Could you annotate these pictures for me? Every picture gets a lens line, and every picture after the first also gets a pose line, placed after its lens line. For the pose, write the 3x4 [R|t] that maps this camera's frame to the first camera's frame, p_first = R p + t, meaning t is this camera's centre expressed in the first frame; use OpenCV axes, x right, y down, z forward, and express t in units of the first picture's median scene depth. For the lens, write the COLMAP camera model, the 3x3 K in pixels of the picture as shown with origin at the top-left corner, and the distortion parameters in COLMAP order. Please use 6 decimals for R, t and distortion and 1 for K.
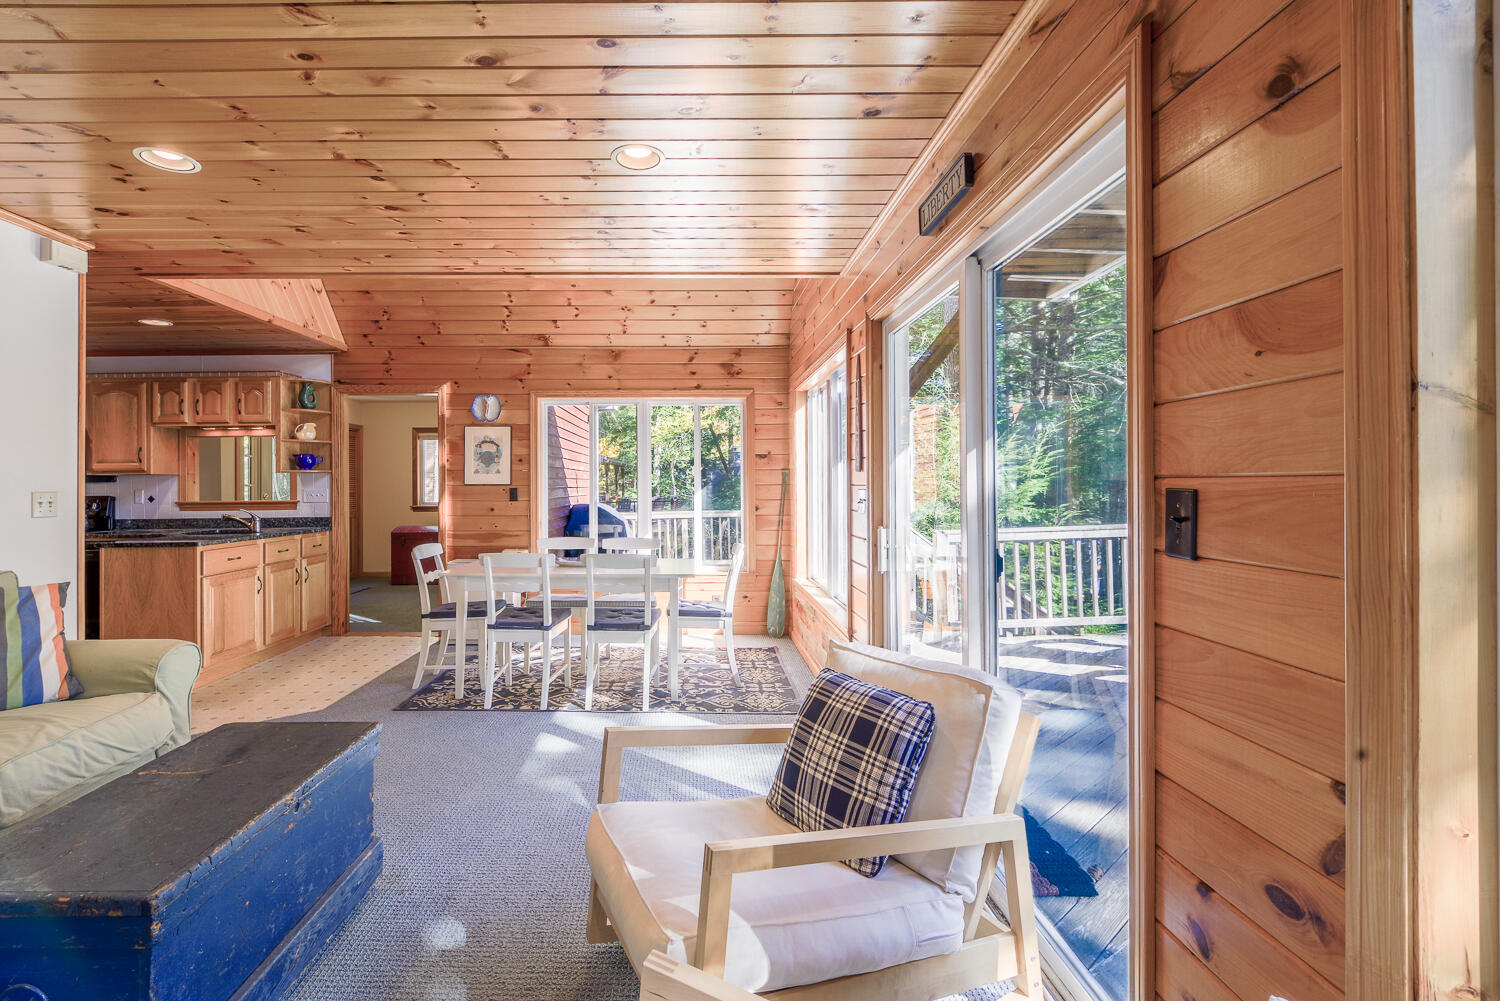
lens RADIAL K [[682.1, 0, 728.0], [0, 682.1, 477.6], [0, 0, 1]] dist [-0.000378, -0.000214]
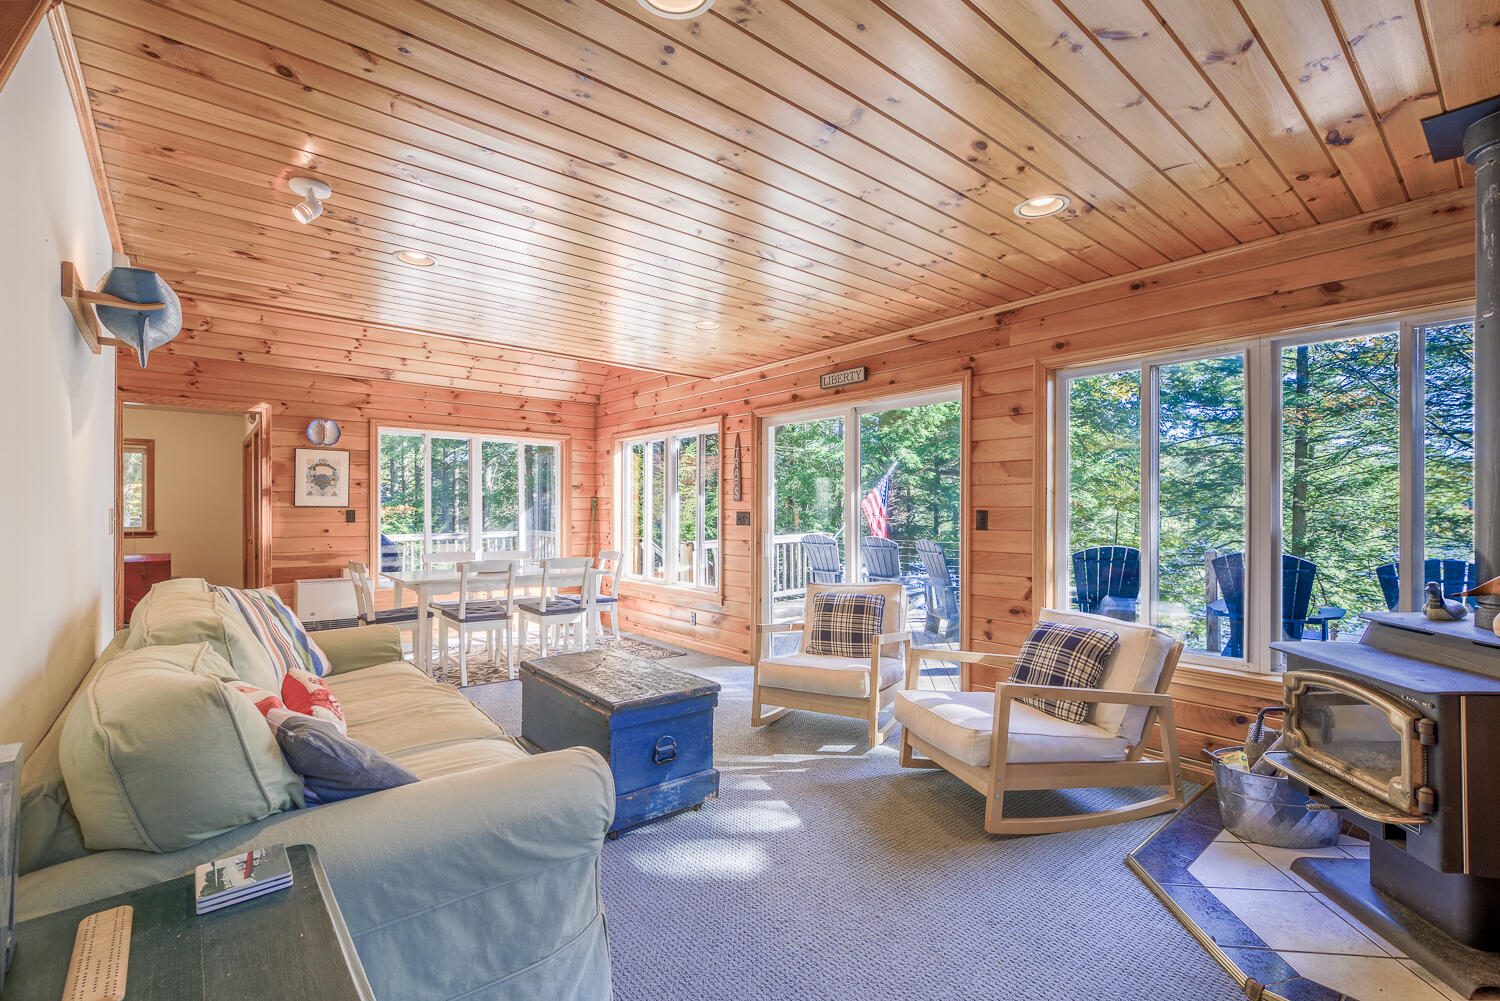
lens RADIAL K [[649.0, 0, 745.1], [0, 649.0, 503.6], [0, 0, 1]] dist [-0.000425, 0.003408]
pose [[0.783774, 0.014271, 0.620883, -0.462659], [-0.013083, 0.999894, -0.006467, 0.003937], [-0.620909, -0.003055, 0.783877, -0.166767]]
